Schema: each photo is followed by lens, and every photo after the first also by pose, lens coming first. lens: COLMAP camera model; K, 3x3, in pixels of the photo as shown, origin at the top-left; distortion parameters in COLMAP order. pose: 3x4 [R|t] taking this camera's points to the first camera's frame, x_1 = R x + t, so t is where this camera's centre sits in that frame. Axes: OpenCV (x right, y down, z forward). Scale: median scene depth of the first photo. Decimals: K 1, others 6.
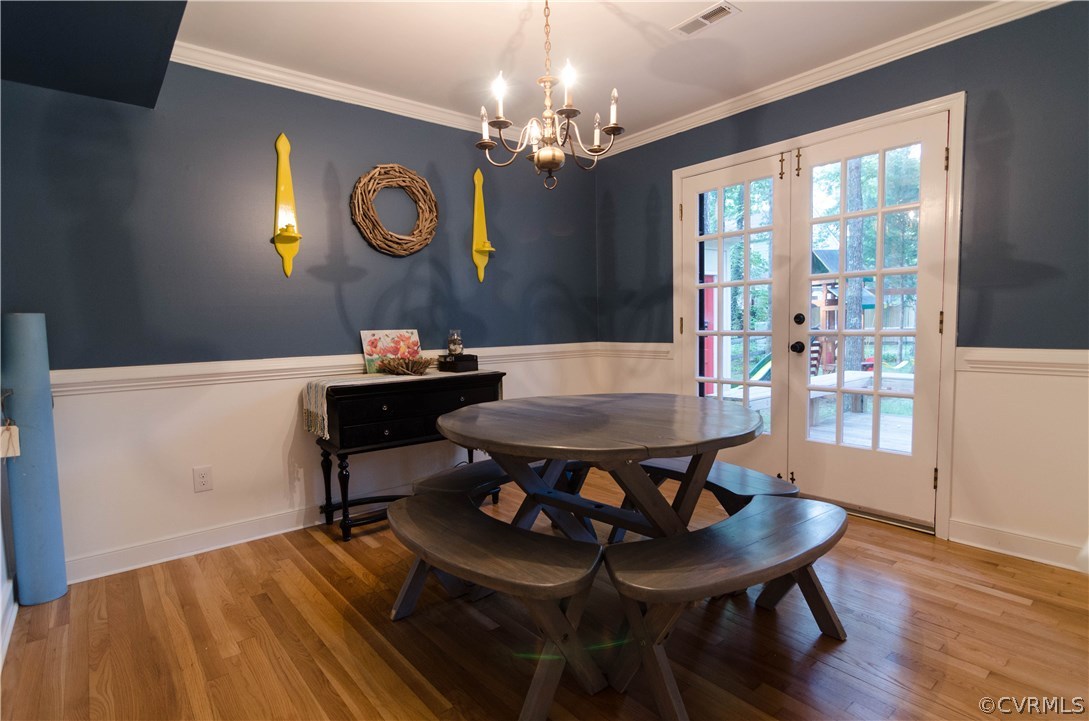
lens RADIAL K [[548.5, 0, 544.5], [0, 548.5, 360.5], [0, 0, 1]] dist [0.000679, -0.000609]
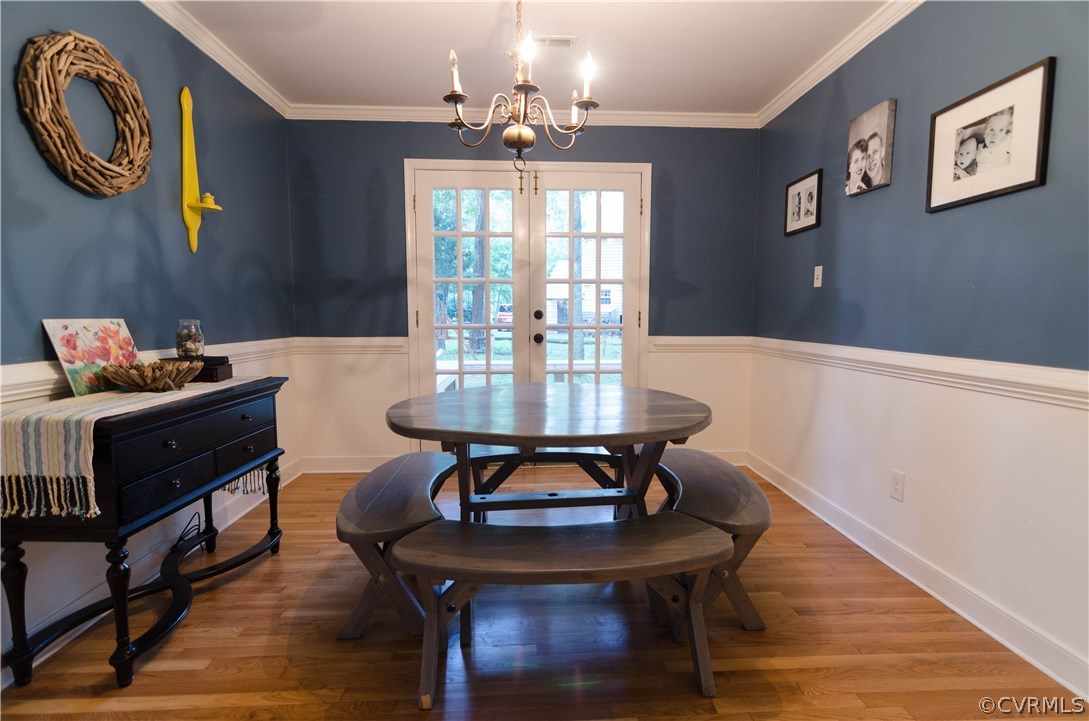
lens RADIAL K [[548.5, 0, 544.5], [0, 548.5, 360.5], [0, 0, 1]] dist [0.000679, -0.000609]
pose [[0.604017, -0.045062, 0.795696, -0.459492], [0.040324, 0.998849, 0.025957, -0.006488], [-0.795950, 0.016408, 0.605140, 0.254934]]
